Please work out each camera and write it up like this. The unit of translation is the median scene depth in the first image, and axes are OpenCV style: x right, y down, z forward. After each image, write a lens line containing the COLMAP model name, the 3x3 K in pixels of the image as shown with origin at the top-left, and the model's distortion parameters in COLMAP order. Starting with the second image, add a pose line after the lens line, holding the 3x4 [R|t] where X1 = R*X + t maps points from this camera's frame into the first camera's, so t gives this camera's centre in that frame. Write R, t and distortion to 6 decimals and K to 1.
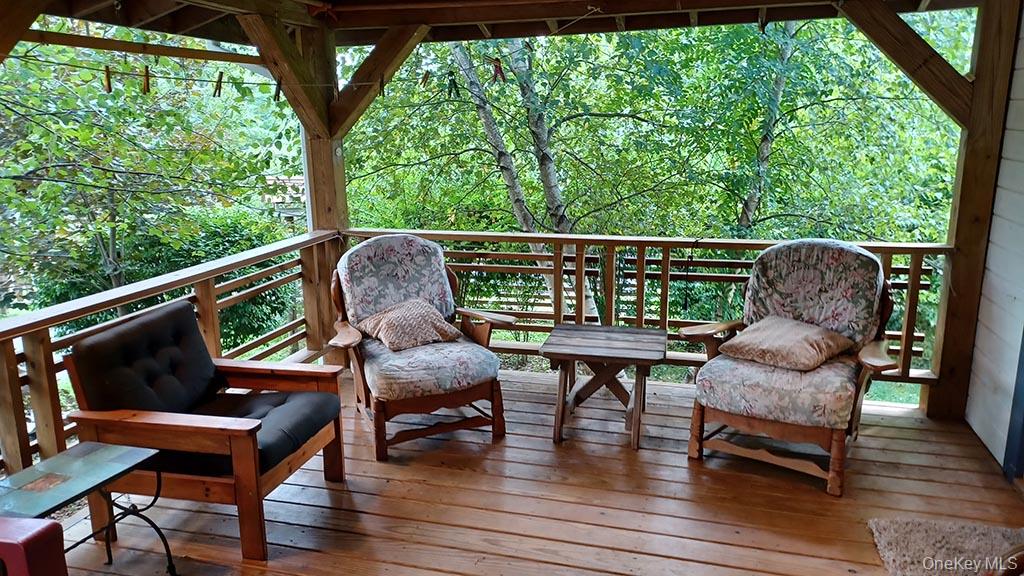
lens RADIAL K [[735.4, 0, 514.9], [0, 735.4, 290.2], [0, 0, 1]] dist [0.008180, 0.002190]
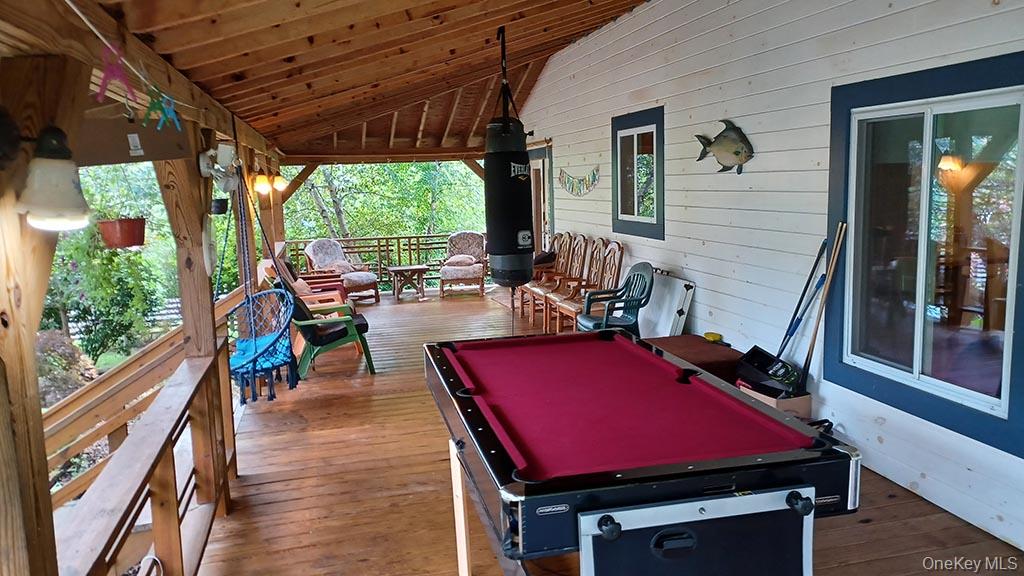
lens RADIAL K [[735.4, 0, 512.0], [0, 735.4, 284.6], [0, 0, 1]] dist [0.008180, 0.002190]
pose [[0.849934, -0.064890, 0.522878, -1.021871], [0.109147, 0.992545, -0.054242, 0.322156], [-0.515460, 0.103173, 0.850680, -1.681237]]
